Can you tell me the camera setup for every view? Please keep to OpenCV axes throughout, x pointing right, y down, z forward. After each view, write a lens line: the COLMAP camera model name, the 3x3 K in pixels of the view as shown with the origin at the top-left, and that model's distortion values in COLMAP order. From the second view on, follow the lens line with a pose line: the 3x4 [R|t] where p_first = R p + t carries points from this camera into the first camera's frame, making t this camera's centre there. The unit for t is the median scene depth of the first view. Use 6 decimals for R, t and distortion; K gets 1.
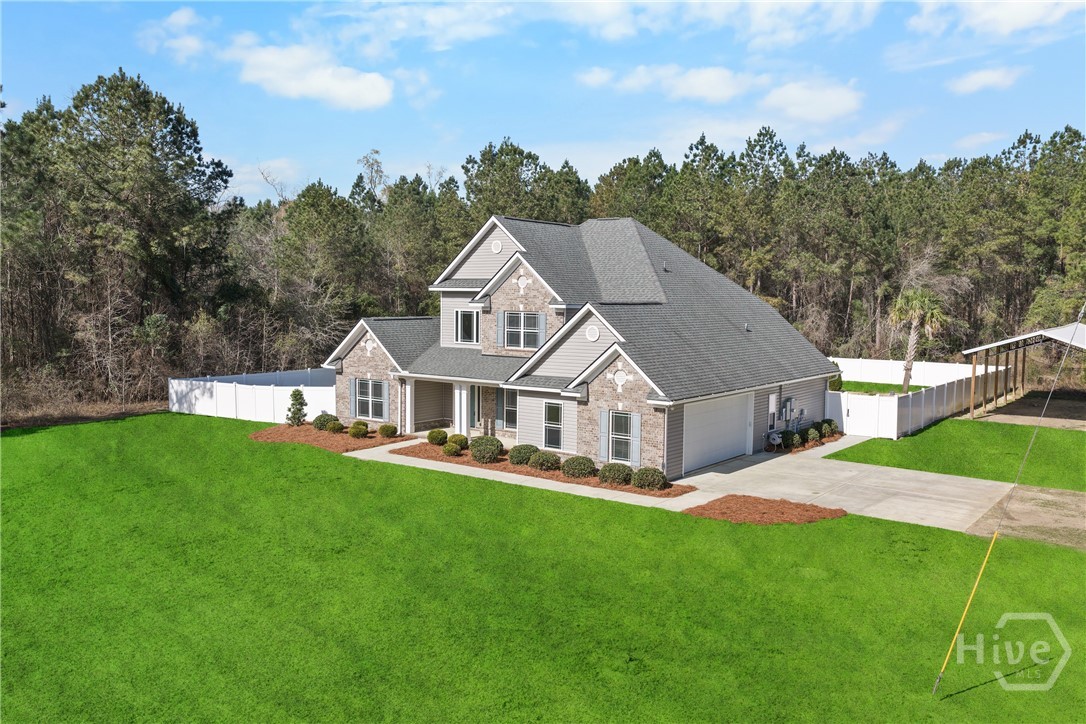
lens RADIAL K [[899.1, 0, 547.0], [0, 899.1, 365.8], [0, 0, 1]] dist [0.015340, -0.025117]
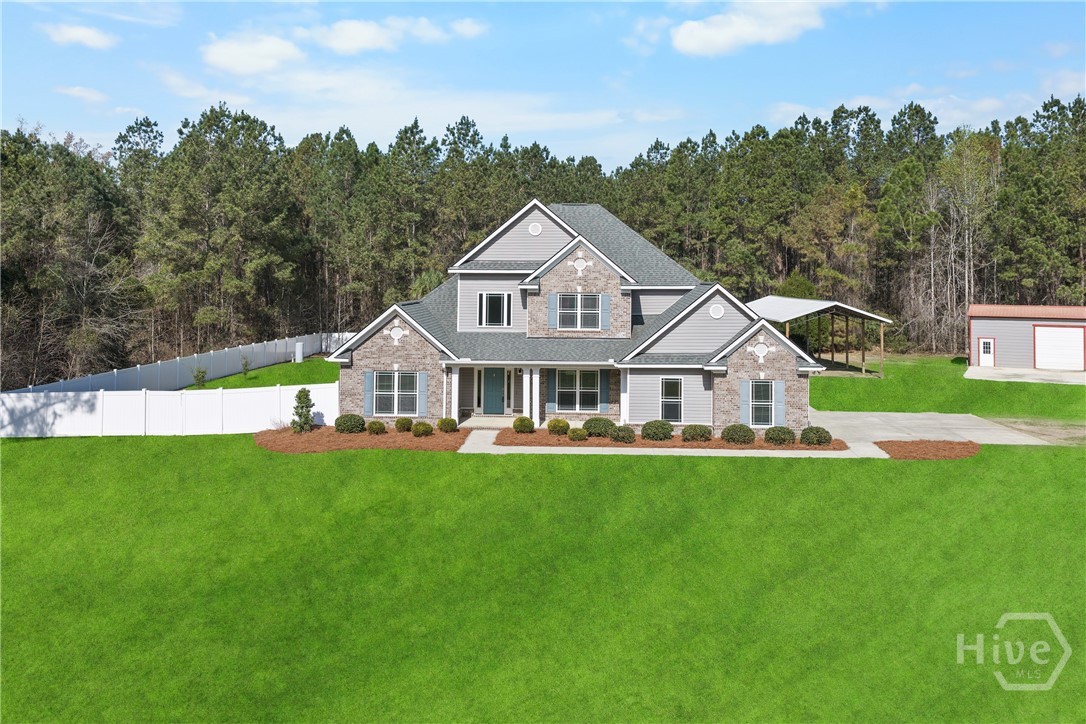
lens RADIAL K [[927.1, 0, 549.7], [0, 927.1, 239.3], [0, 0, 1]] dist [0.008122, -0.000287]
pose [[0.829432, 0.016377, 0.558368, -0.606257], [0.048185, 0.993747, -0.100723, -0.015447], [-0.556526, 0.110447, 0.823456, 0.135359]]
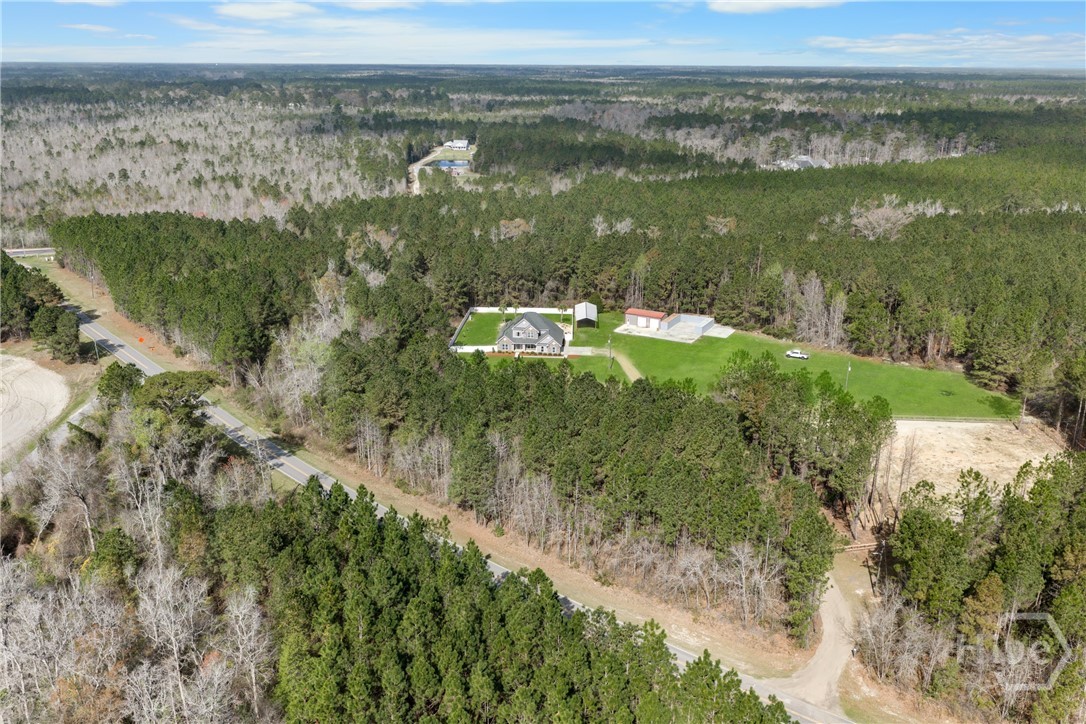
lens RADIAL K [[899.1, 0, 547.0], [0, 899.1, 365.8], [0, 0, 1]] dist [0.015340, -0.025117]
pose [[0.833589, -0.182886, 0.521231, -3.450871], [0.048321, 0.964127, 0.261008, -1.557487], [-0.550267, -0.192387, 0.812523, -4.601488]]
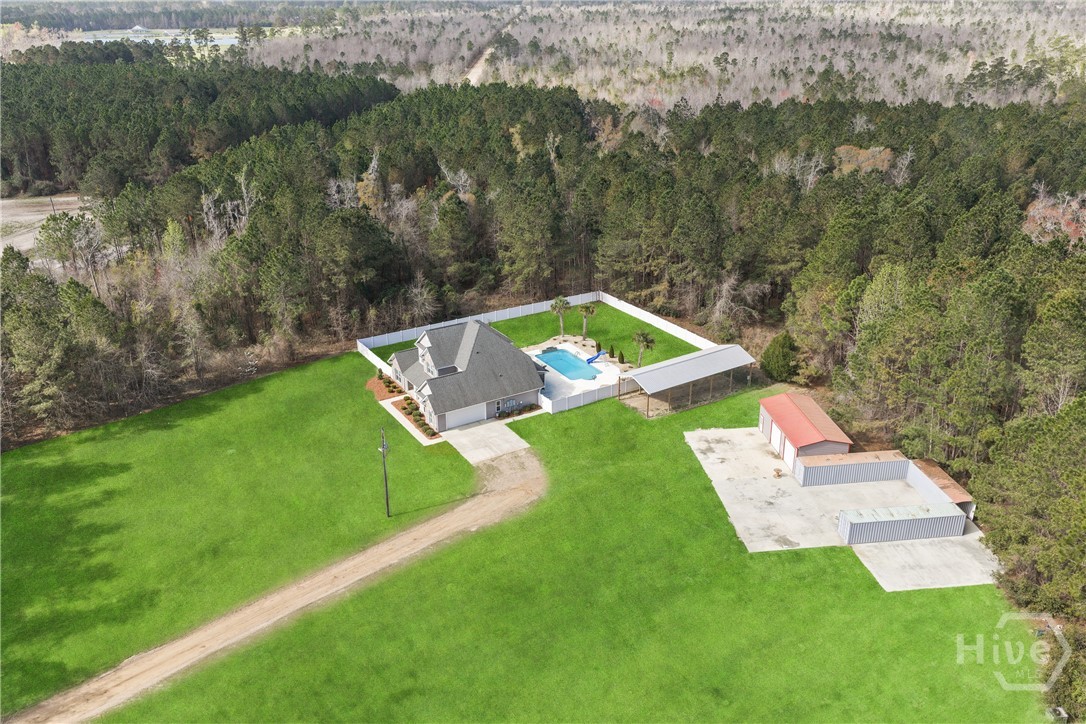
lens RADIAL K [[899.1, 0, 547.0], [0, 899.1, 365.8], [0, 0, 1]] dist [0.015340, -0.025117]
pose [[0.930538, 0.126037, -0.343822, 1.369630], [-0.010586, 0.947769, 0.318781, -1.012326], [0.366042, -0.292998, 0.883269, -1.570498]]
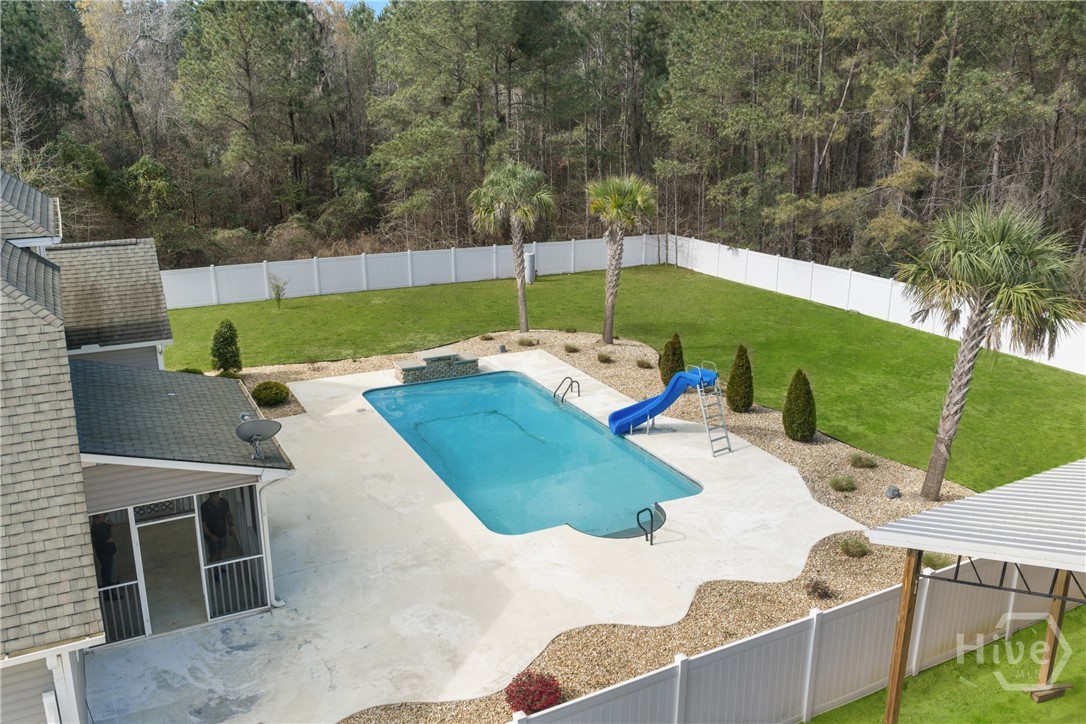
lens RADIAL K [[899.1, 0, 547.0], [0, 899.1, 365.8], [0, 0, 1]] dist [0.015340, -0.025117]
pose [[0.905382, 0.114127, -0.408973, 0.565941], [-0.026166, 0.976365, 0.214536, -0.134765], [0.423791, -0.183536, 0.886970, 0.880365]]
